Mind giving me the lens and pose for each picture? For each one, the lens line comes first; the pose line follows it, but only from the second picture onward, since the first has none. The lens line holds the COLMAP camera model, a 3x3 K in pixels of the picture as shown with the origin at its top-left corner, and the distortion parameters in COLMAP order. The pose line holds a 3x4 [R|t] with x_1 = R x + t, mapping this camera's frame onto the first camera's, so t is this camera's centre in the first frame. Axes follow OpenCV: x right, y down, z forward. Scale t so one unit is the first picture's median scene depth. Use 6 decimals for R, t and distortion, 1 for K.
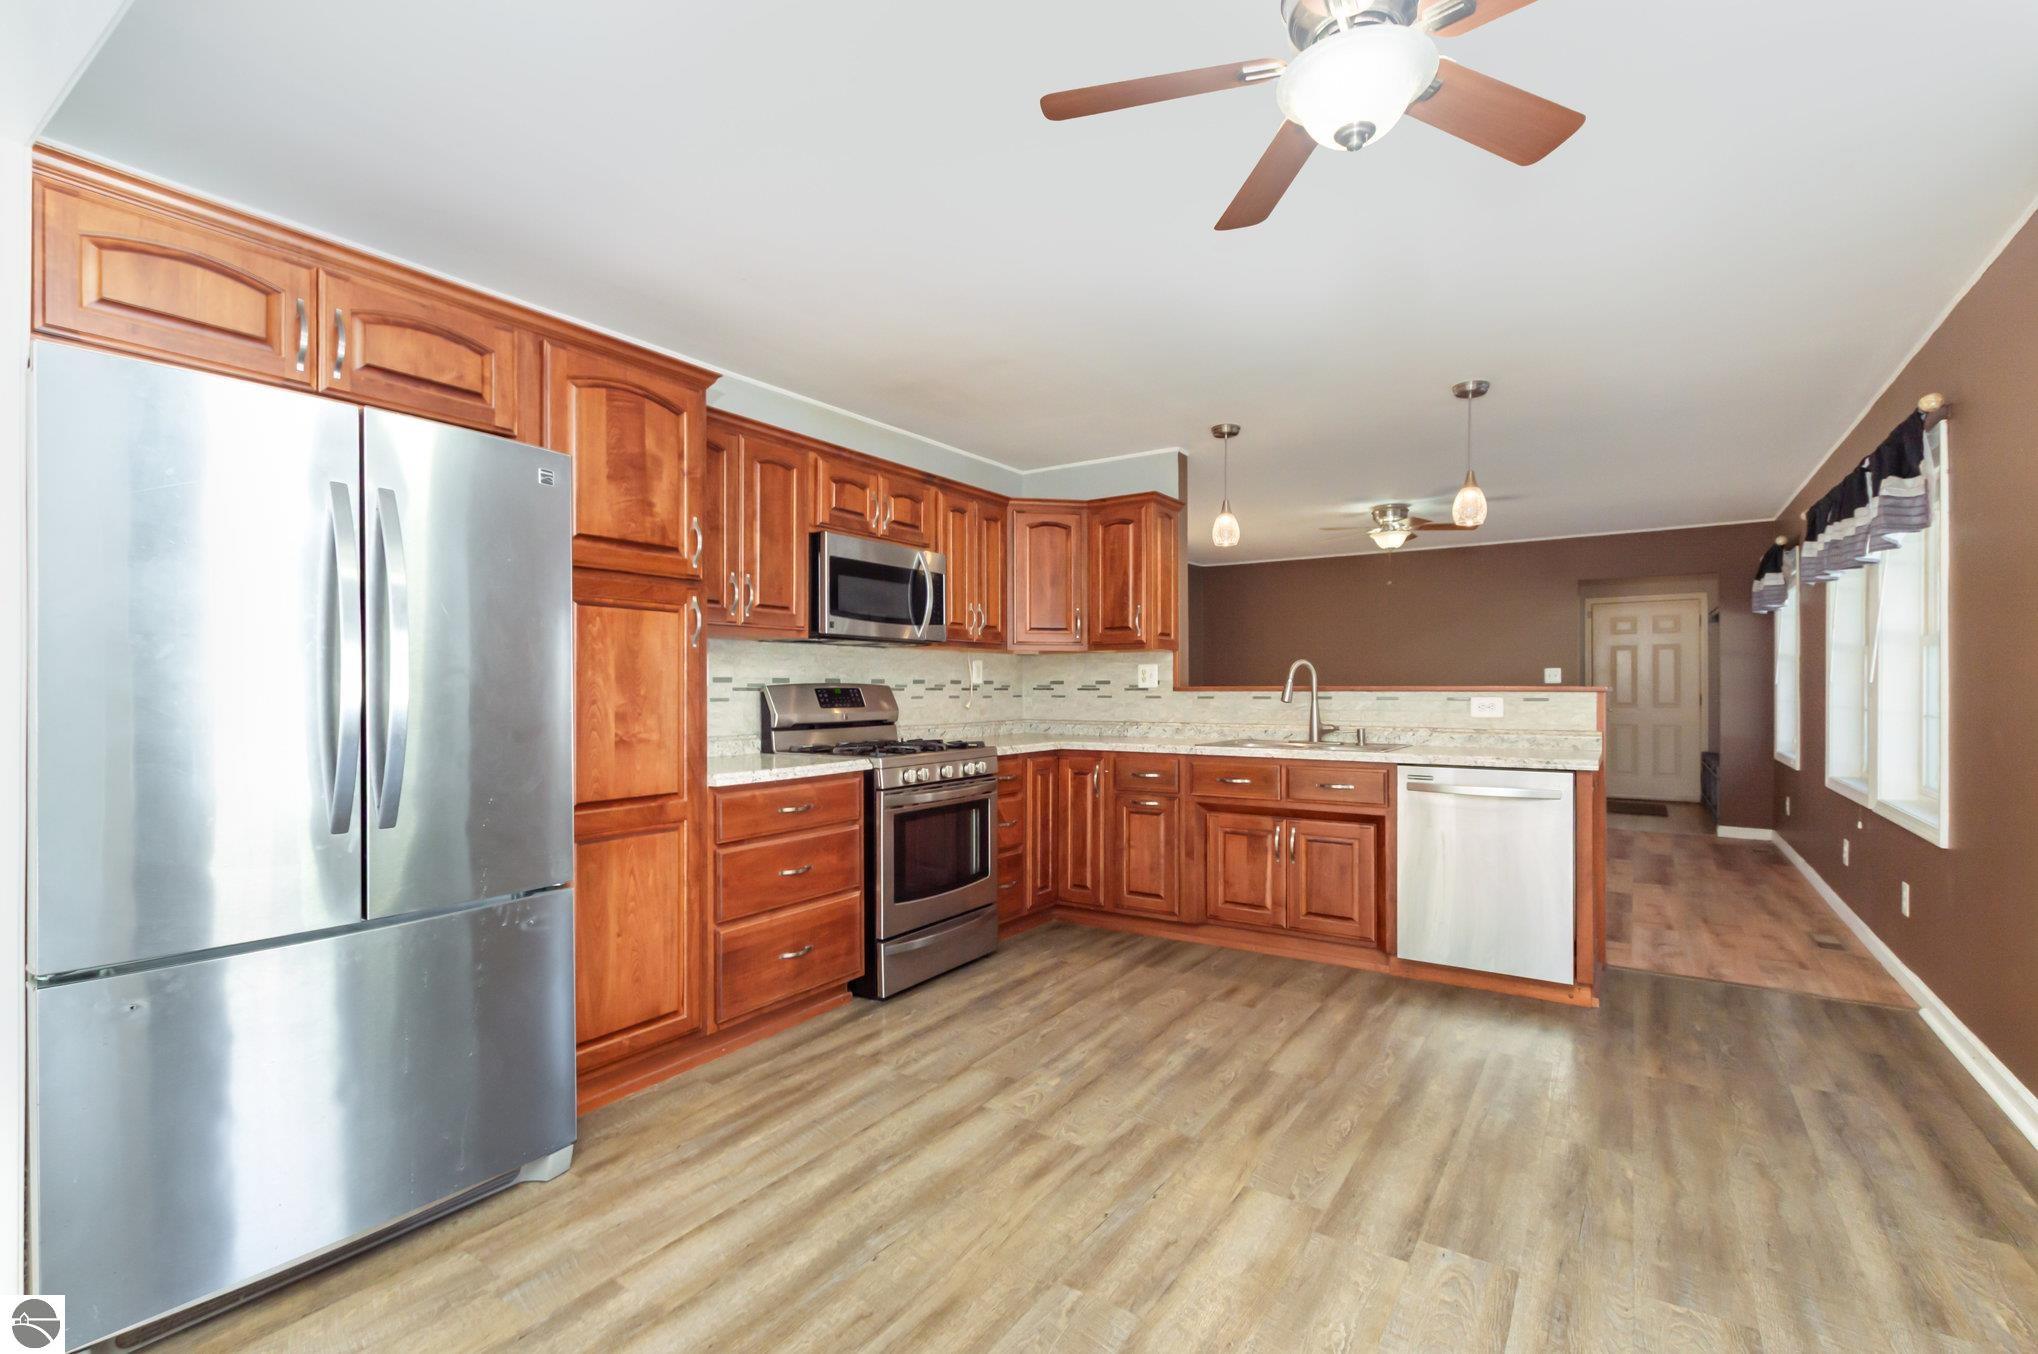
lens RADIAL K [[922.6, 0, 1028.5], [0, 922.6, 683.7], [0, 0, 1]] dist [0.012763, 0.000002]
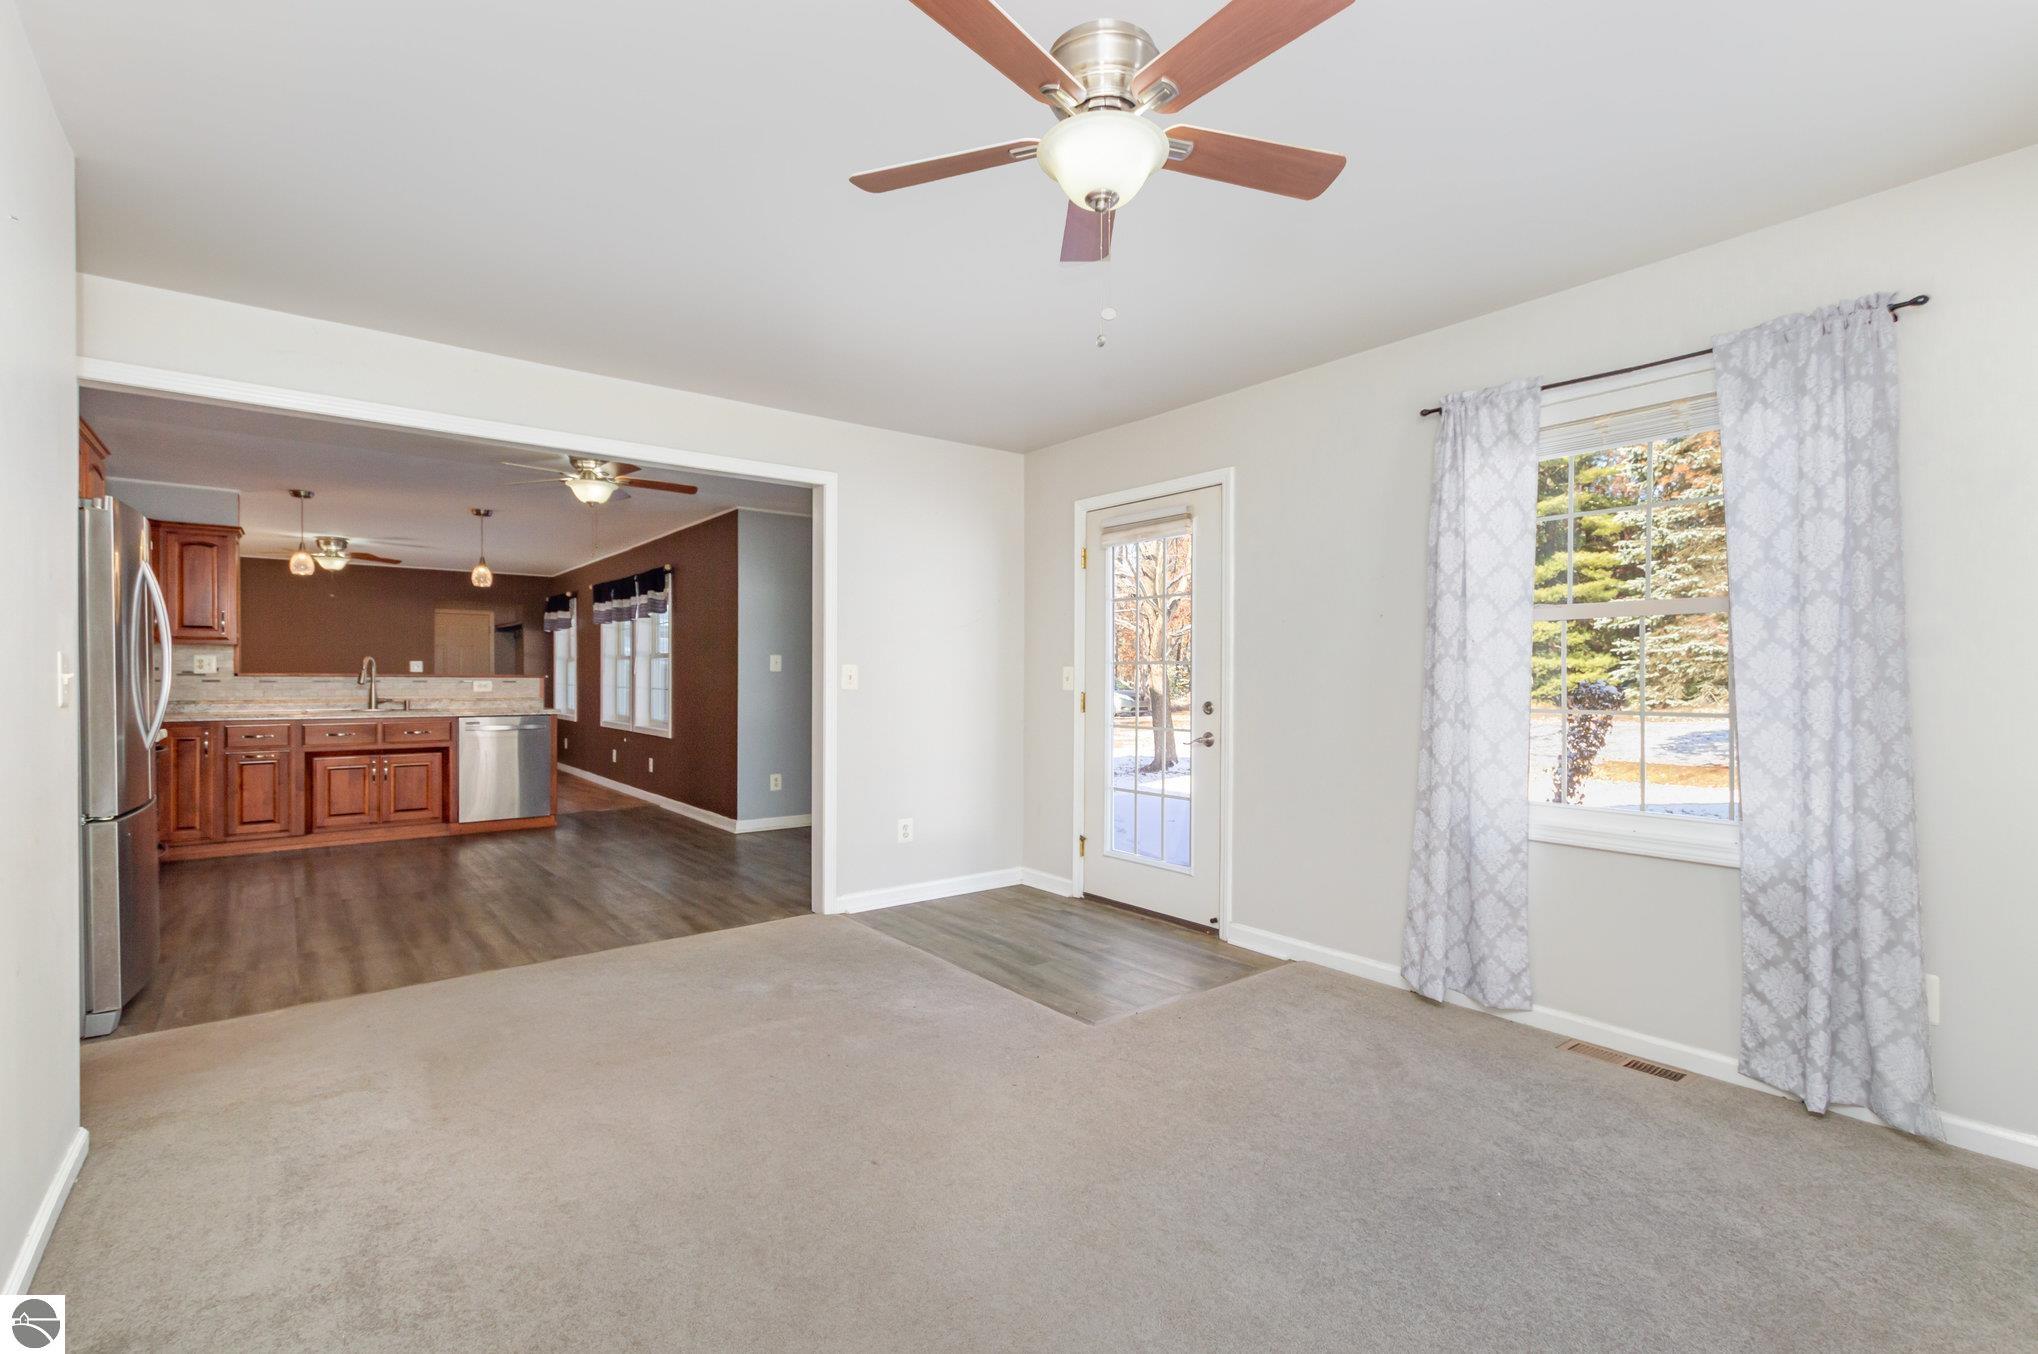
lens RADIAL K [[922.6, 0, 1028.5], [0, 922.6, 683.7], [0, 0, 1]] dist [0.012763, 0.000002]
pose [[0.302464, -0.002735, 0.953157, -0.858174], [-0.008603, 0.999947, 0.005599, 0.001540], [-0.953122, -0.009893, 0.302425, -0.531787]]
